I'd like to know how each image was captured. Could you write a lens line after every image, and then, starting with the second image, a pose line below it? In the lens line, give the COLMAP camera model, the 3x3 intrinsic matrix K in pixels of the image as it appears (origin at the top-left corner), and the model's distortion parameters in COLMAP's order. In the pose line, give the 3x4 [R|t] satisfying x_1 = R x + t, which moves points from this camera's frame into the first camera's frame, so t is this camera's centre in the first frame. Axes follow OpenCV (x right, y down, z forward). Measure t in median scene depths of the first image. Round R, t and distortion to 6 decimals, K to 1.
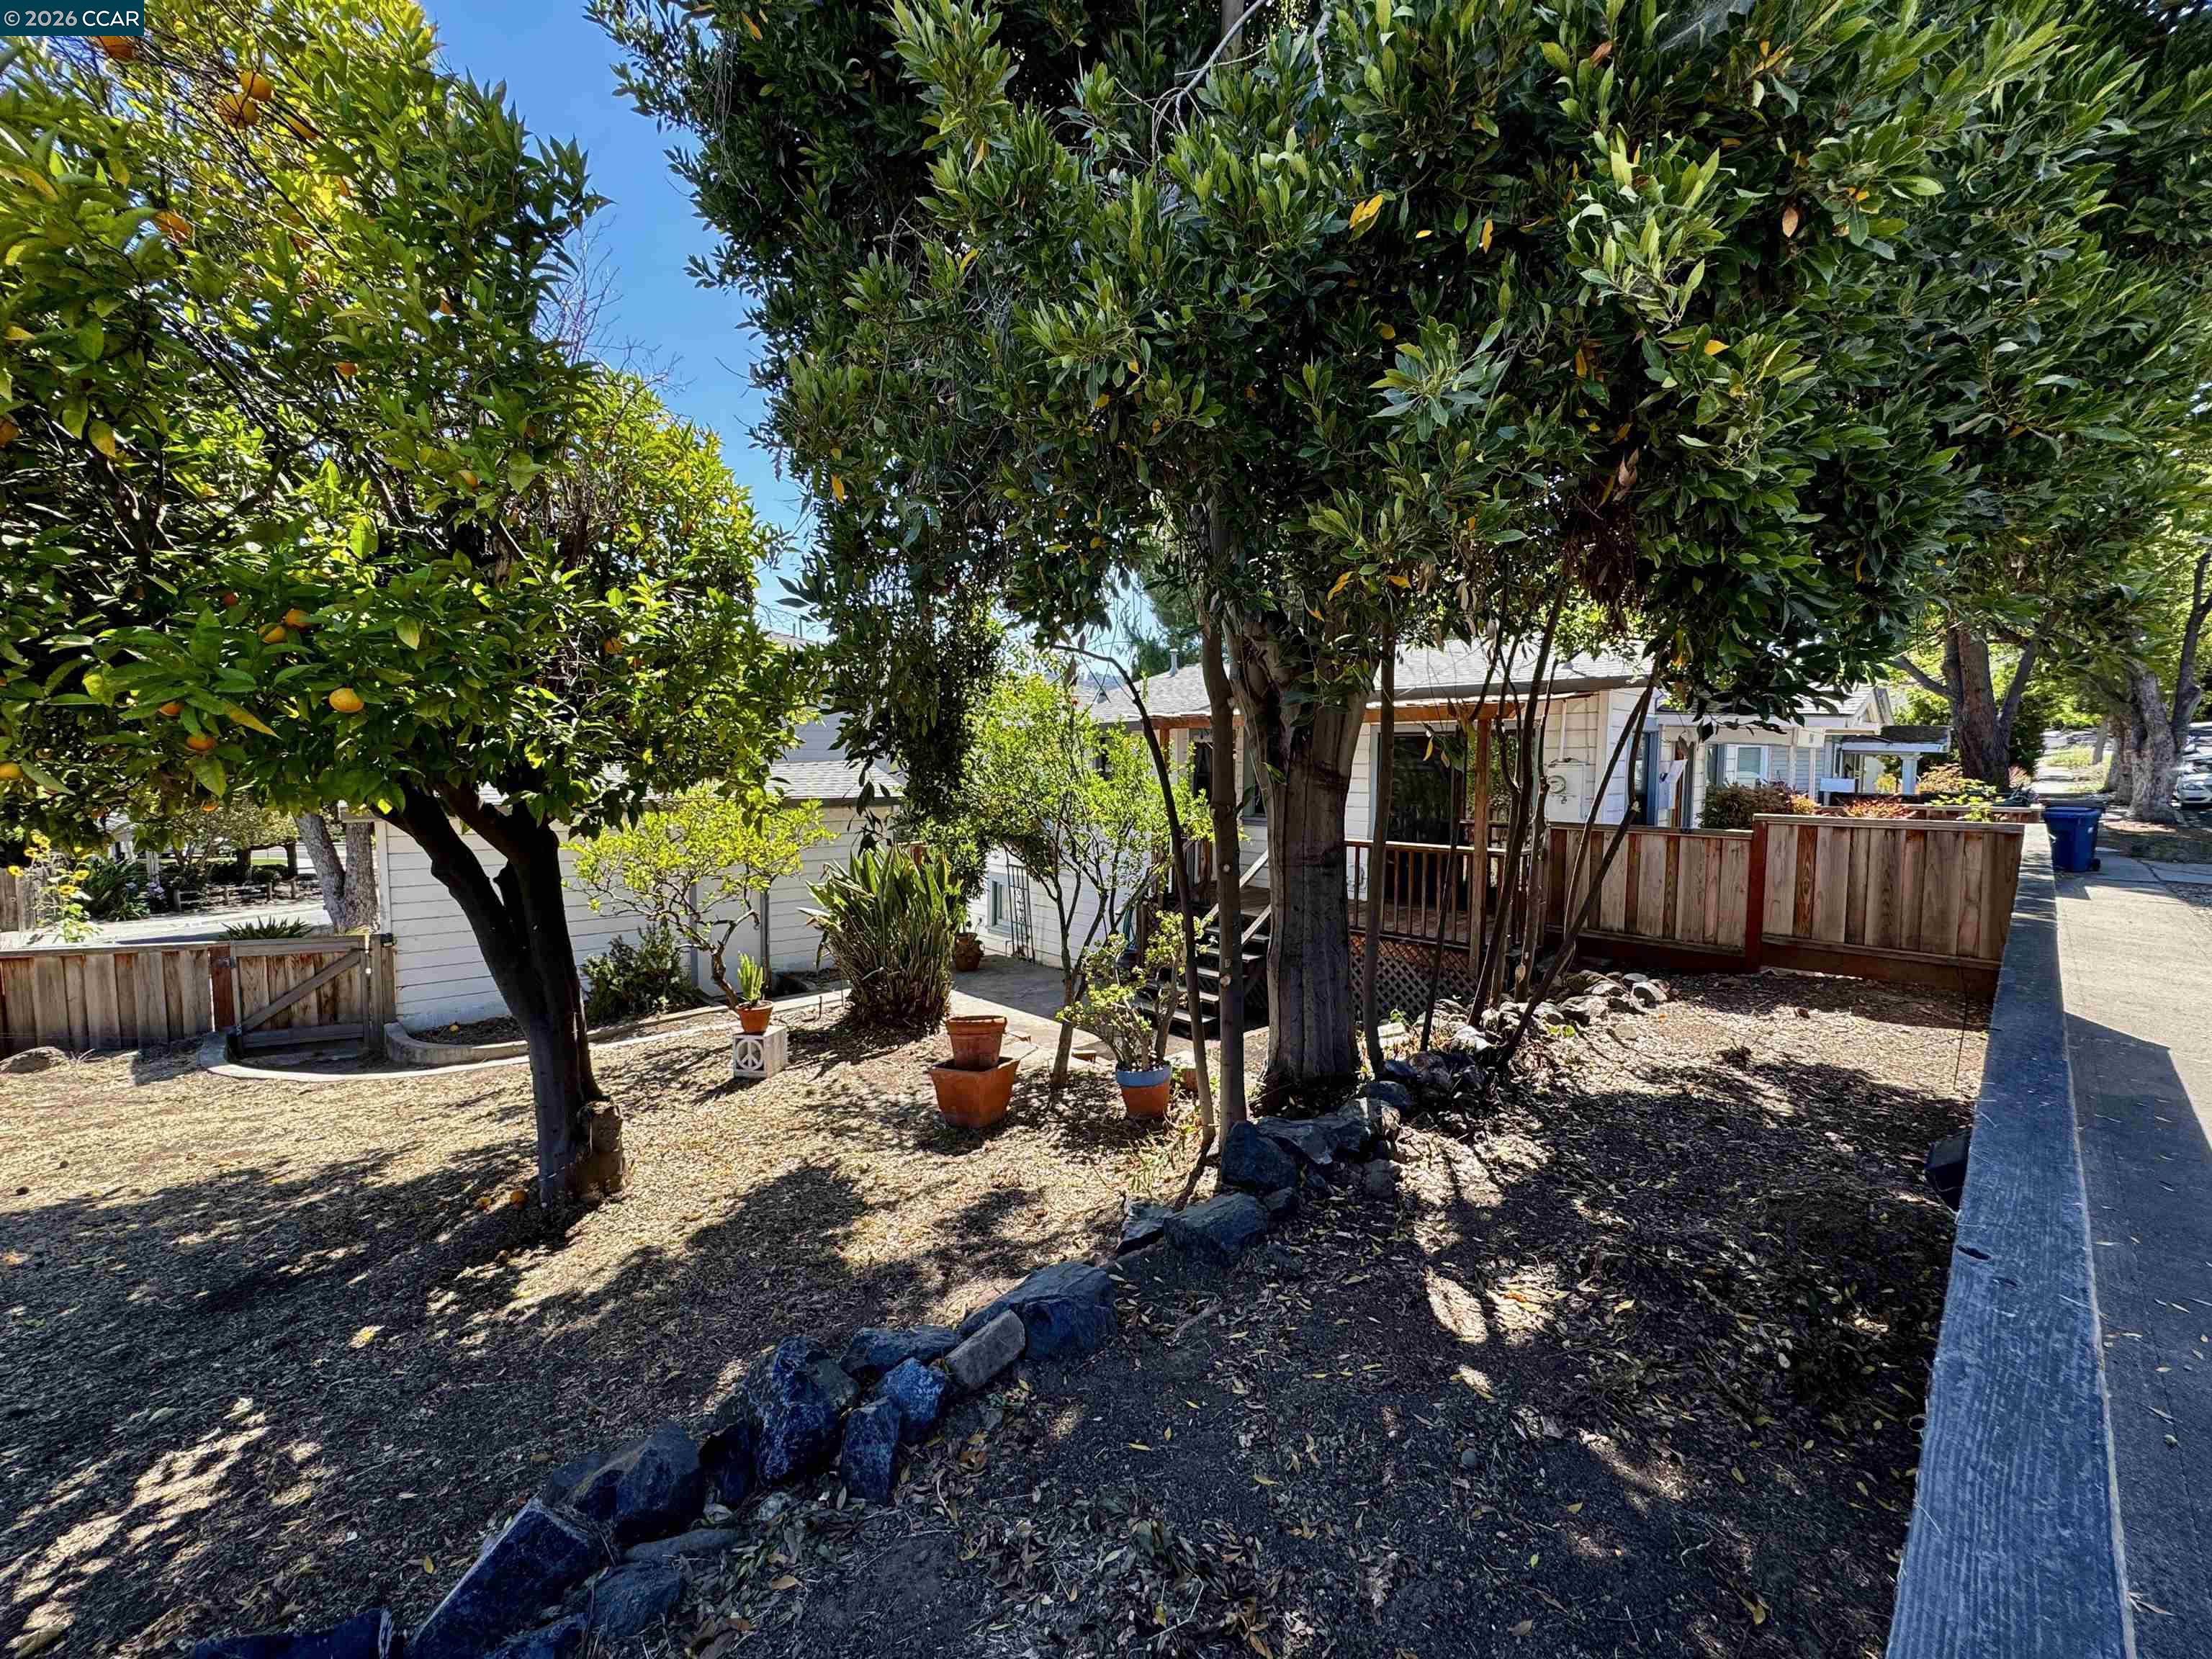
lens RADIAL K [[887.8, 0, 1105.8], [0, 887.8, 832.0], [0, 0, 1]] dist [-0.000450, -0.000085]
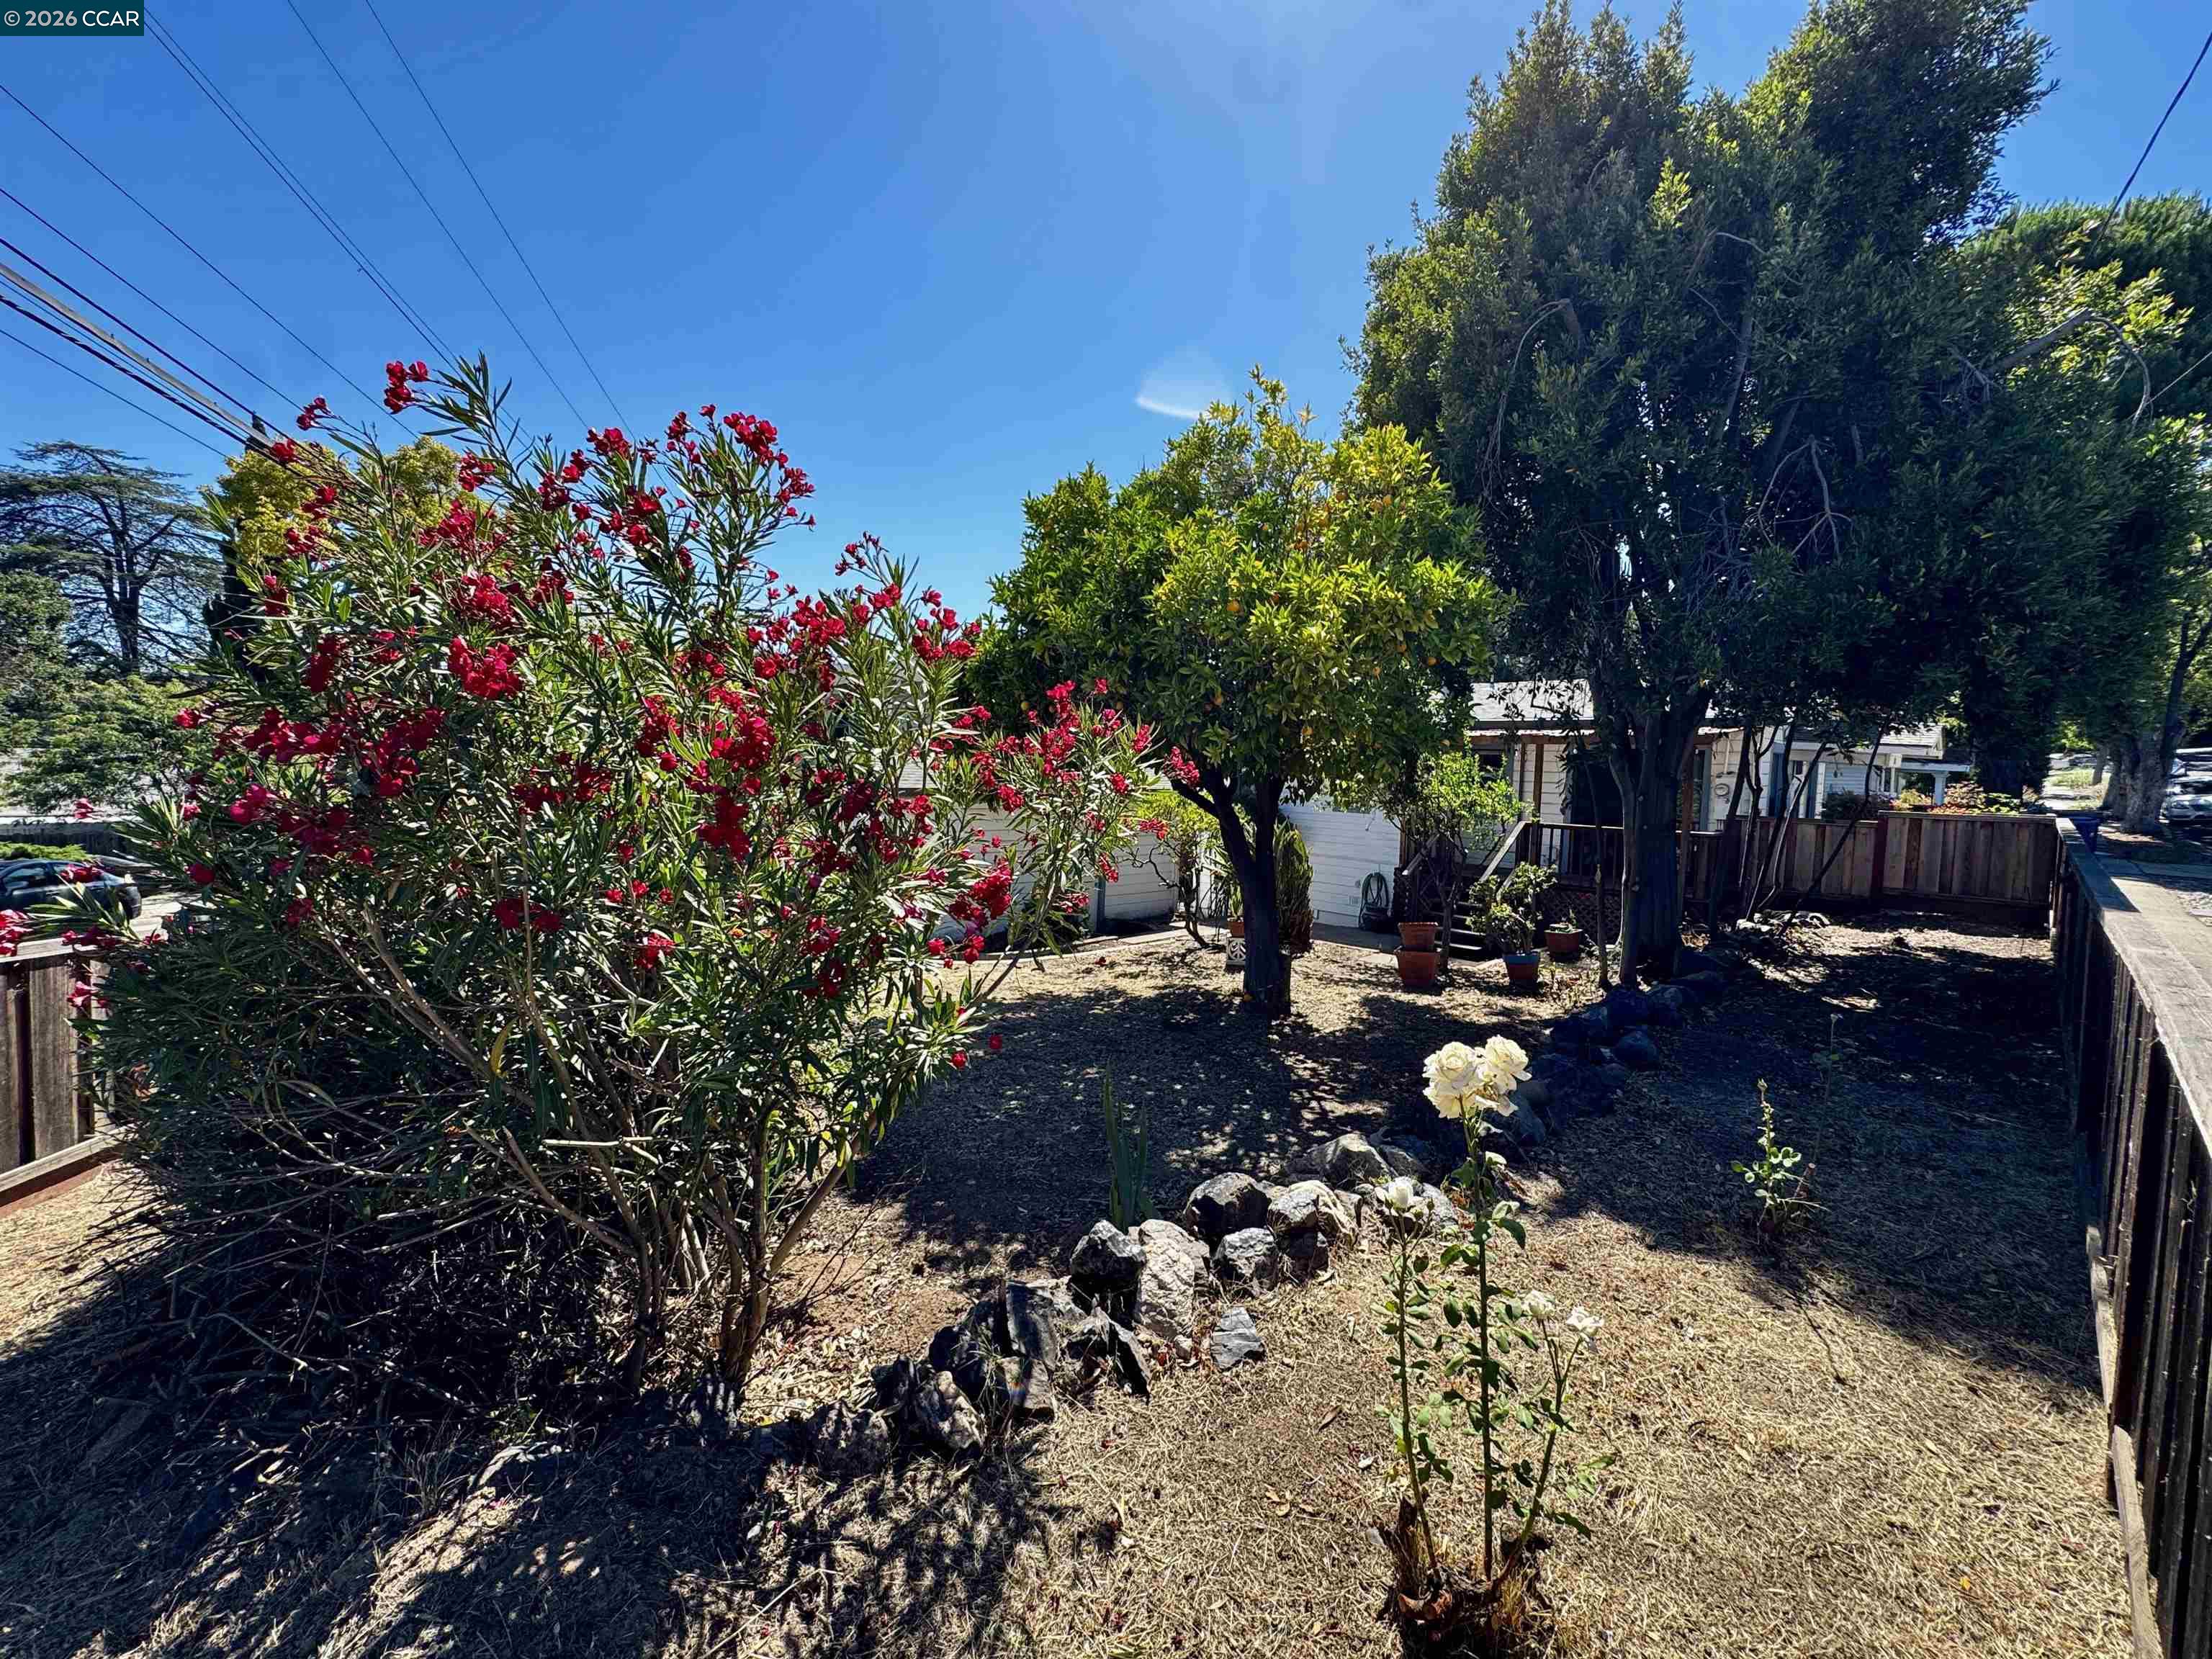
lens RADIAL K [[887.8, 0, 1105.8], [0, 887.8, 832.0], [0, 0, 1]] dist [-0.000450, -0.000085]
pose [[0.999795, 0.020209, 0.001436, -0.172332], [-0.020208, 0.999795, -0.001000, 0.012419], [-0.001456, 0.000971, 0.999998, -0.152172]]
